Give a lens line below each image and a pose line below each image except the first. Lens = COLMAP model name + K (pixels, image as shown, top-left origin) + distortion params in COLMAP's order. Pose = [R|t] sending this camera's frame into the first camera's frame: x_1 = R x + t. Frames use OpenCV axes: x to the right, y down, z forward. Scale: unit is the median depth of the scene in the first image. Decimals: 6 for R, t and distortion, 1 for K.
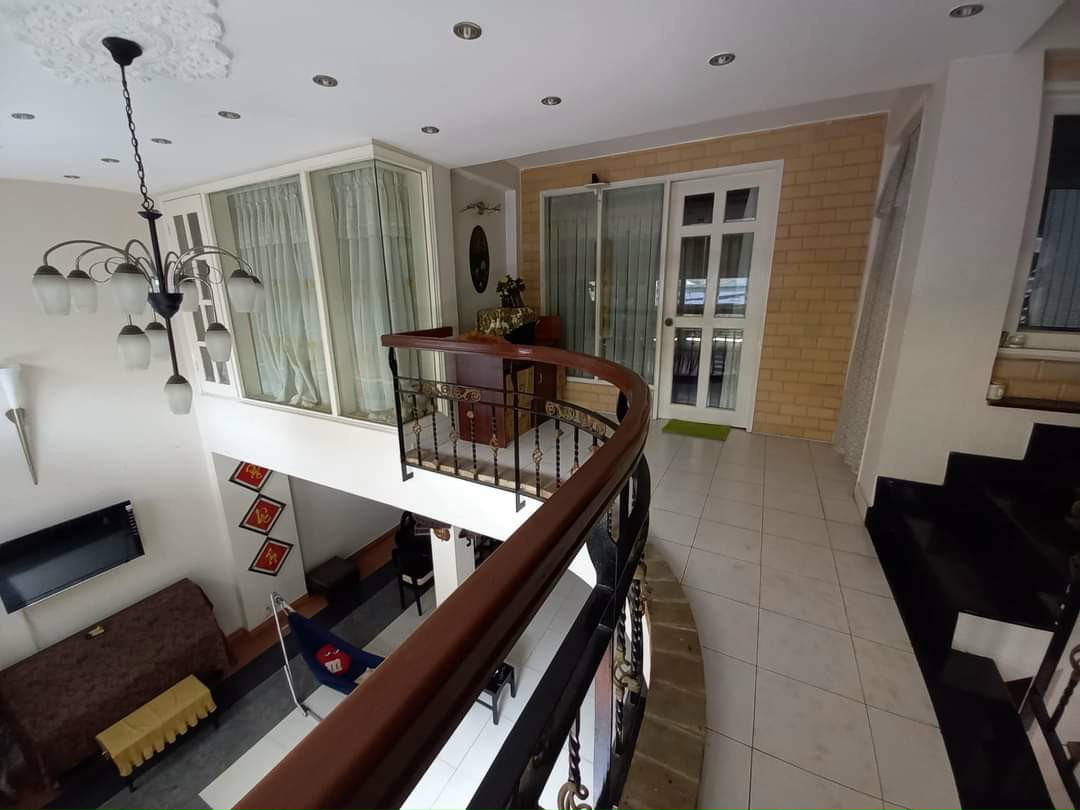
lens RADIAL K [[422.0, 0, 534.5], [0, 422.0, 396.8], [0, 0, 1]] dist [0.003878, -0.012601]
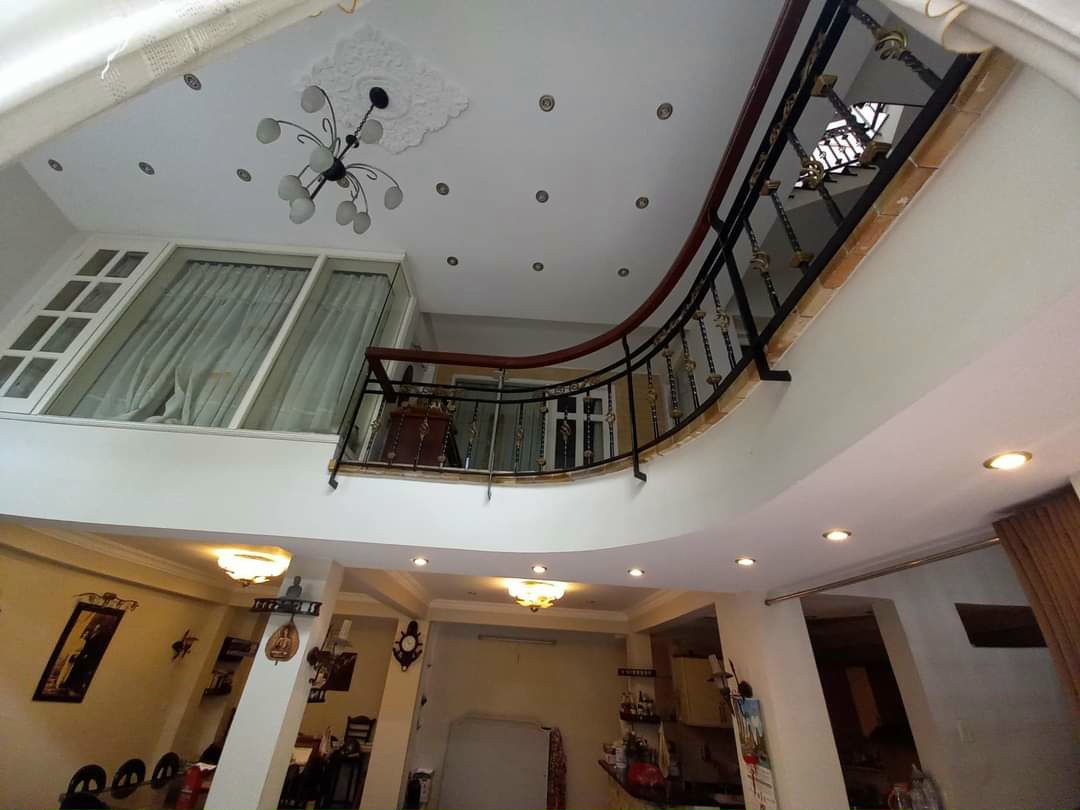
lens RADIAL K [[422.0, 0, 534.5], [0, 422.0, 396.8], [0, 0, 1]] dist [0.003878, -0.012601]
pose [[0.857421, 0.333256, 0.392135, -0.296347], [0.066708, 0.683591, -0.726811, 0.597515], [-0.510273, 0.649341, 0.563894, 0.195905]]
